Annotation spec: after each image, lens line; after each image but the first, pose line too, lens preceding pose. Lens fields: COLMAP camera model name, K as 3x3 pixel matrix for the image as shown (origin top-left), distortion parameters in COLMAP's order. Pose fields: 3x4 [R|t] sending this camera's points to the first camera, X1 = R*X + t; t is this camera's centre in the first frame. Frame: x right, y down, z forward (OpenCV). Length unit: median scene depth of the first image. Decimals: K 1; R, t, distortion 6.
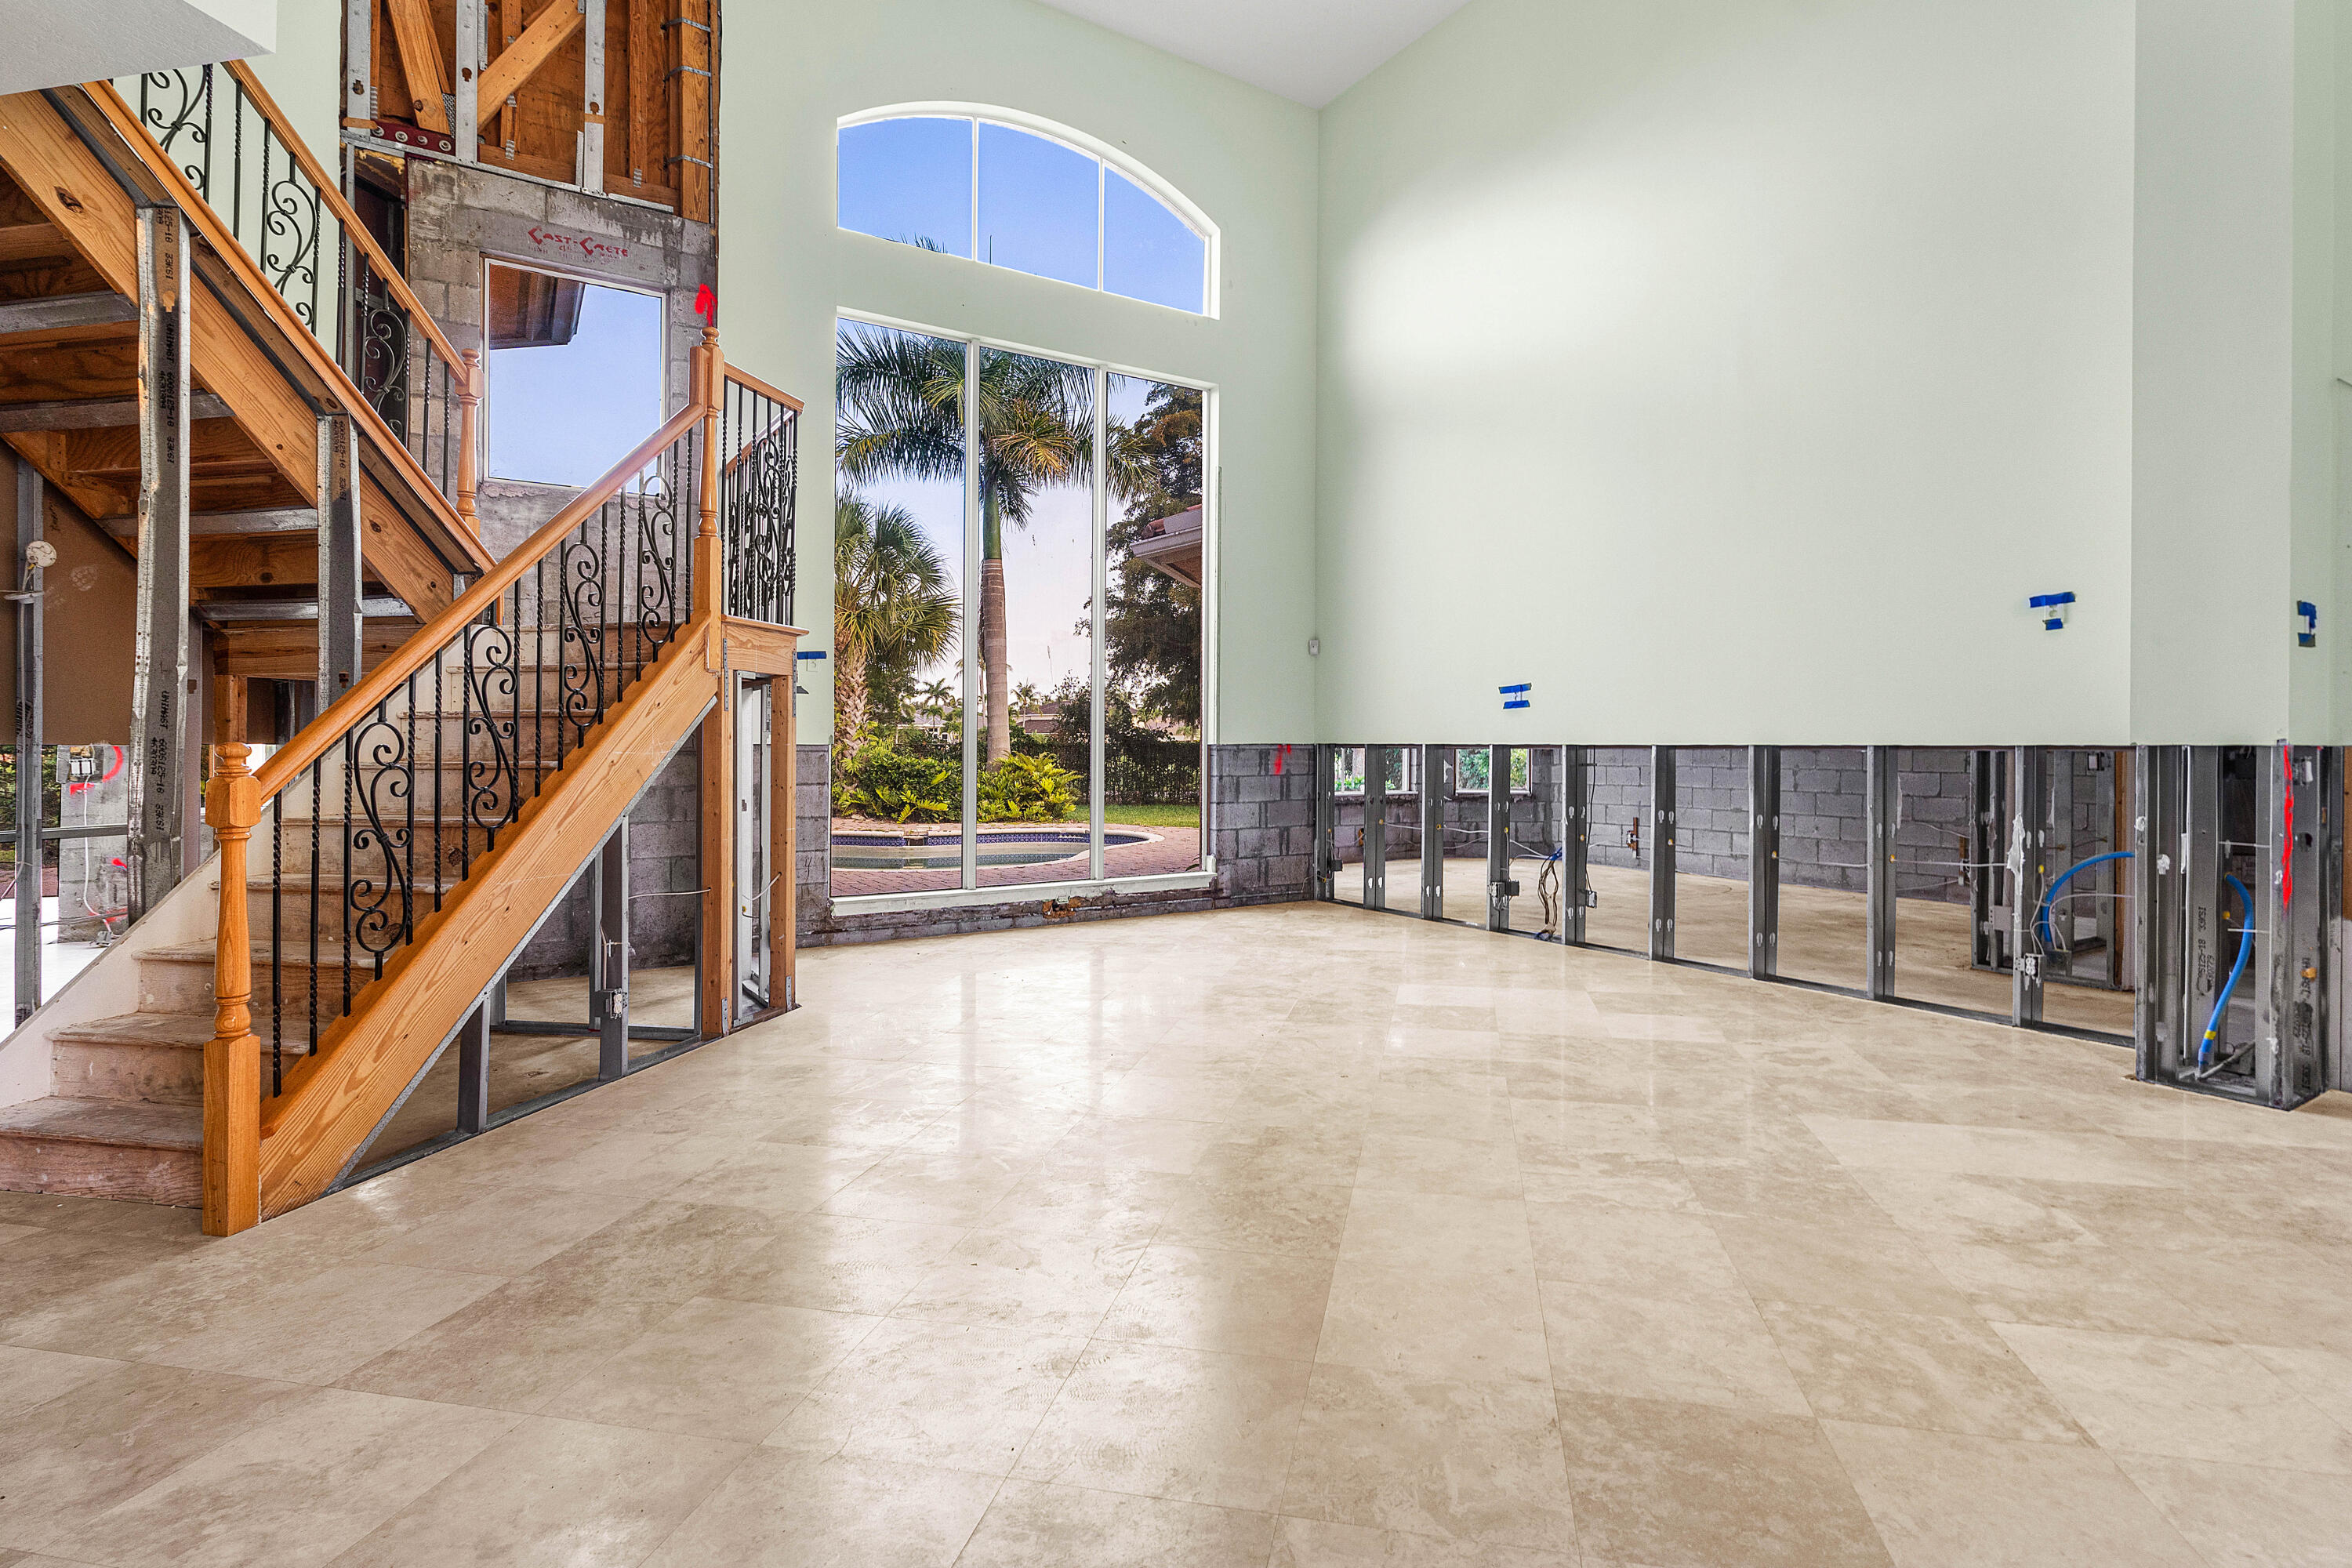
lens RADIAL K [[1154.1, 0, 1239.0], [0, 1154.1, 805.0], [0, 0, 1]] dist [0.002862, 0.000914]
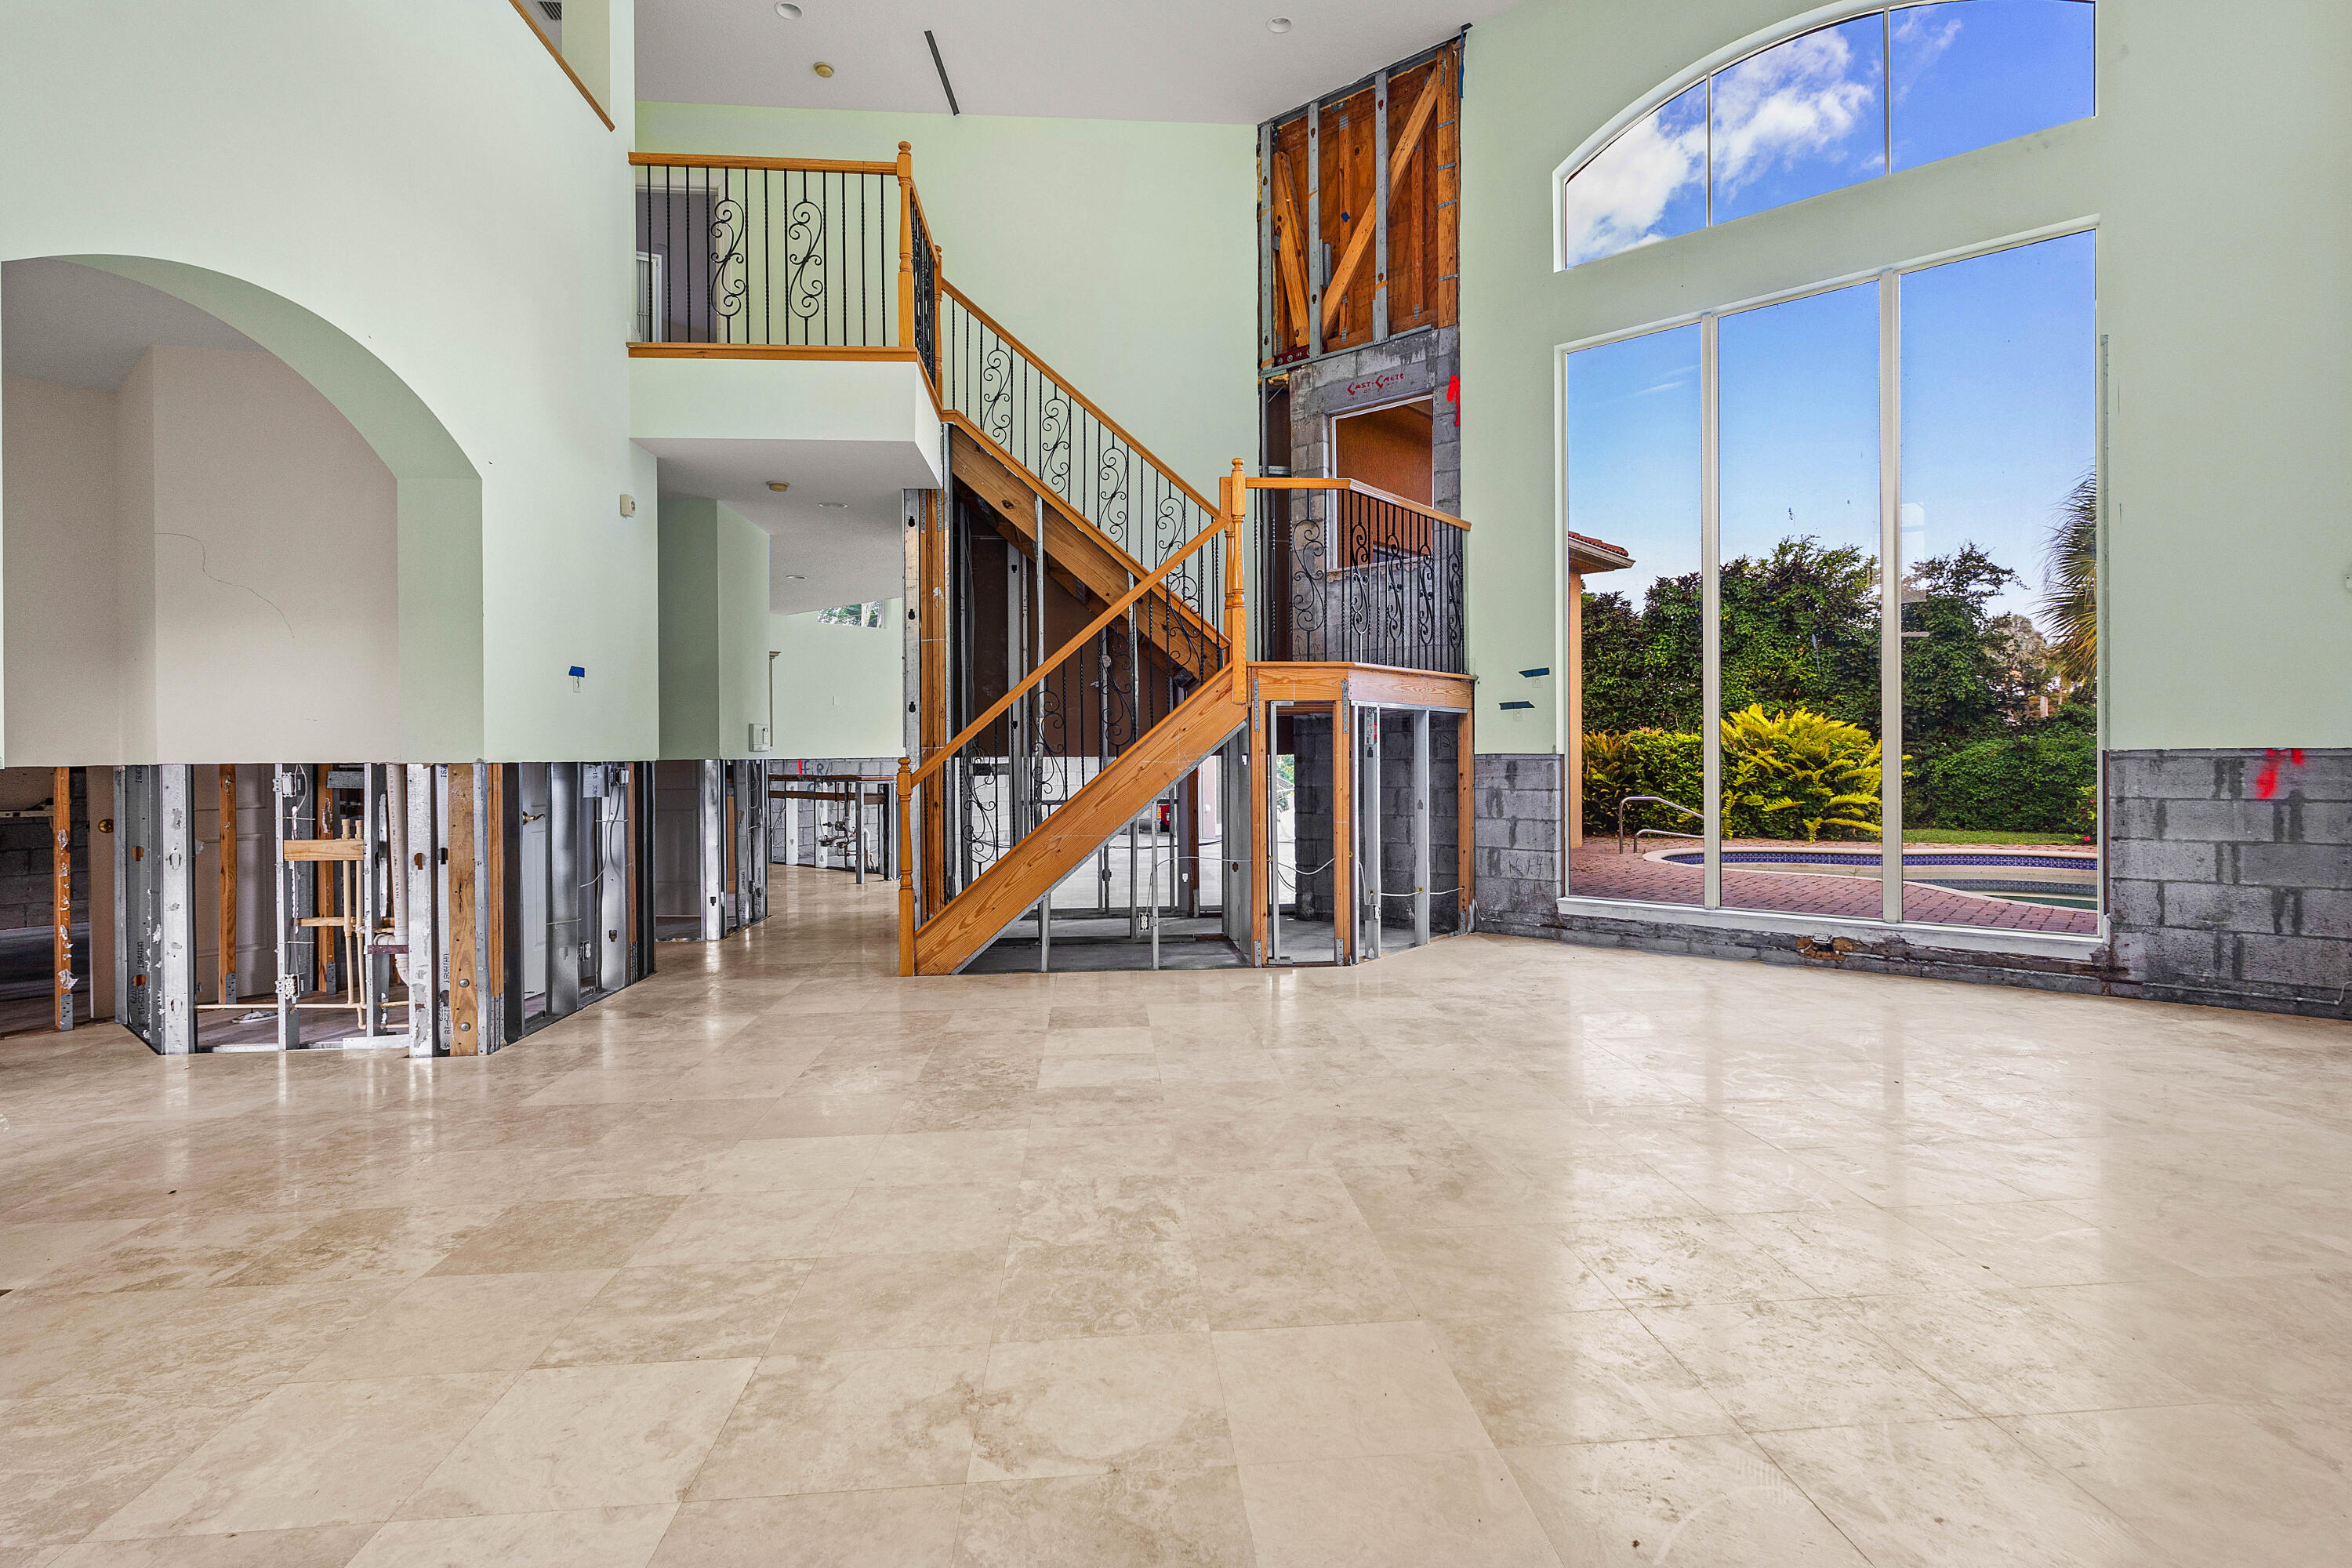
lens RADIAL K [[1154.1, 0, 1199.9], [0, 1154.1, 814.1], [0, 0, 1]] dist [0.002862, 0.000914]
pose [[0.279927, 0.046694, -0.958885, 0.748773], [-0.044027, 0.998390, 0.035765, -0.025485], [0.959011, 0.032205, 0.281532, 0.483325]]
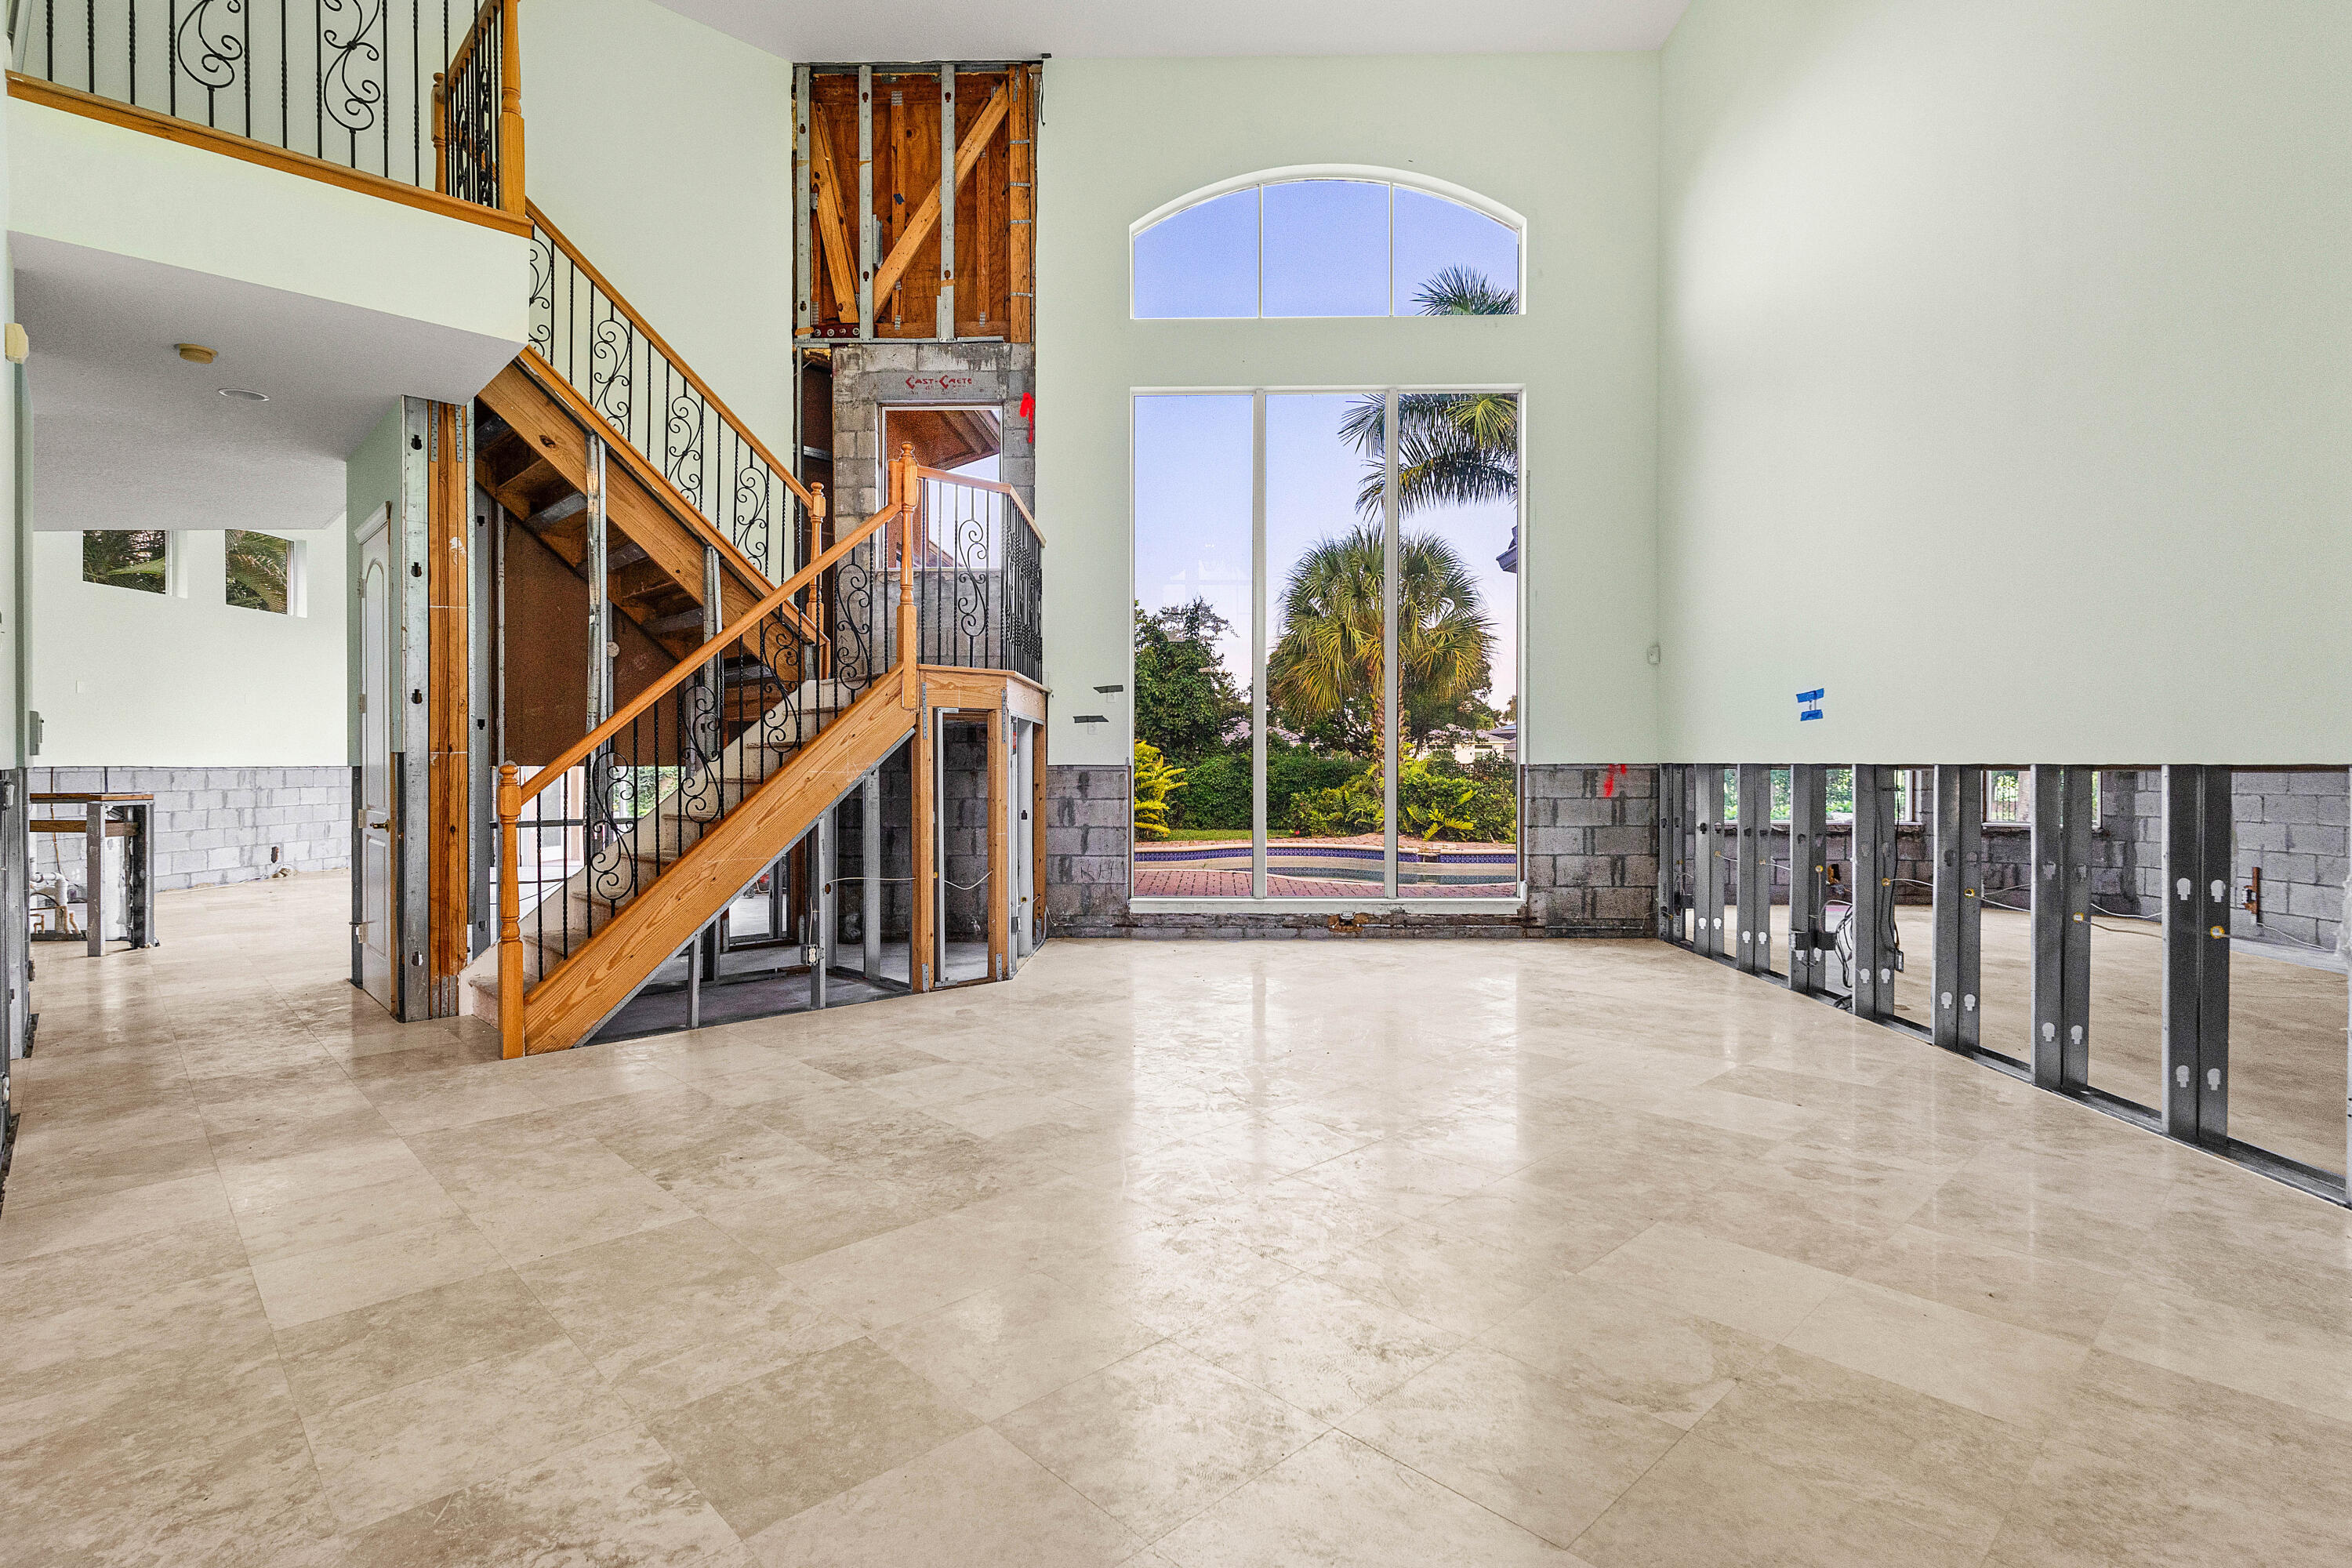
lens RADIAL K [[1154.1, 0, 1198.8], [0, 1154.1, 837.8], [0, 0, 1]] dist [0.002862, 0.000914]
pose [[0.821237, 0.034883, -0.569520, 0.472326], [-0.028596, 0.999391, 0.019978, -0.005635], [0.569870, -0.000121, 0.821735, 0.104222]]
